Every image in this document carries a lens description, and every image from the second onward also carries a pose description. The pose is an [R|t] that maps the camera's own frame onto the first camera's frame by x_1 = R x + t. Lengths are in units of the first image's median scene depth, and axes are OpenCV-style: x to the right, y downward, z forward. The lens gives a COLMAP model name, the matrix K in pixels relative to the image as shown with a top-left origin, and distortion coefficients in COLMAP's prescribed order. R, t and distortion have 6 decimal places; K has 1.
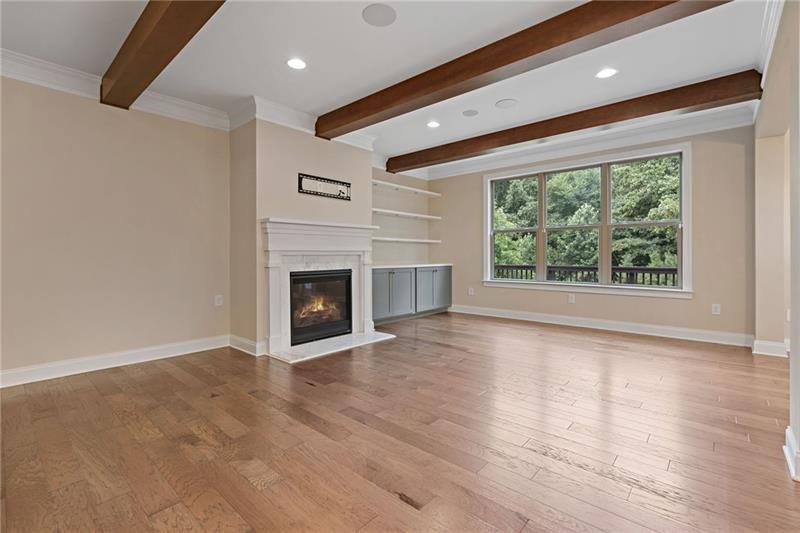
lens RADIAL K [[359.3, 0, 406.4], [0, 359.3, 260.9], [0, 0, 1]] dist [-0.011366, 0.001340]
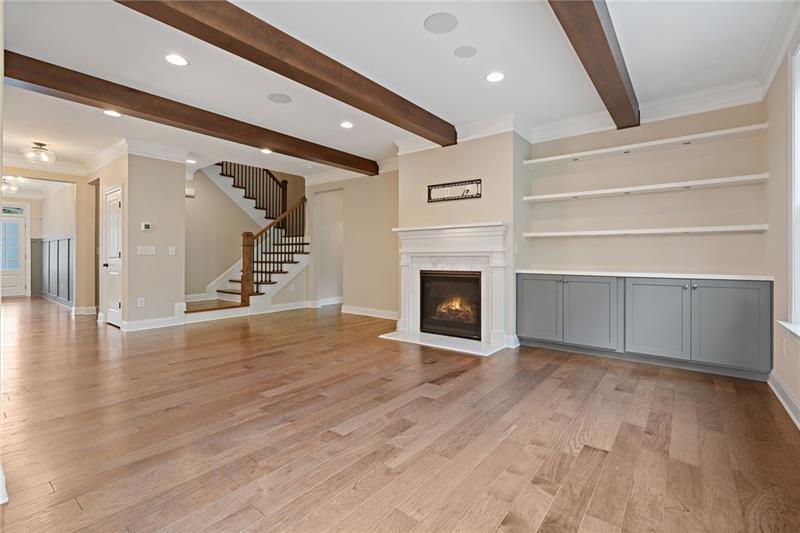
lens RADIAL K [[359.3, 0, 408.0], [0, 359.3, 265.3], [0, 0, 1]] dist [-0.011366, 0.001340]
pose [[0.070963, 0.011505, -0.997413, 0.789301], [-0.025606, 0.999625, 0.009709, 0.003297], [0.997150, 0.024851, 0.071231, 0.783618]]
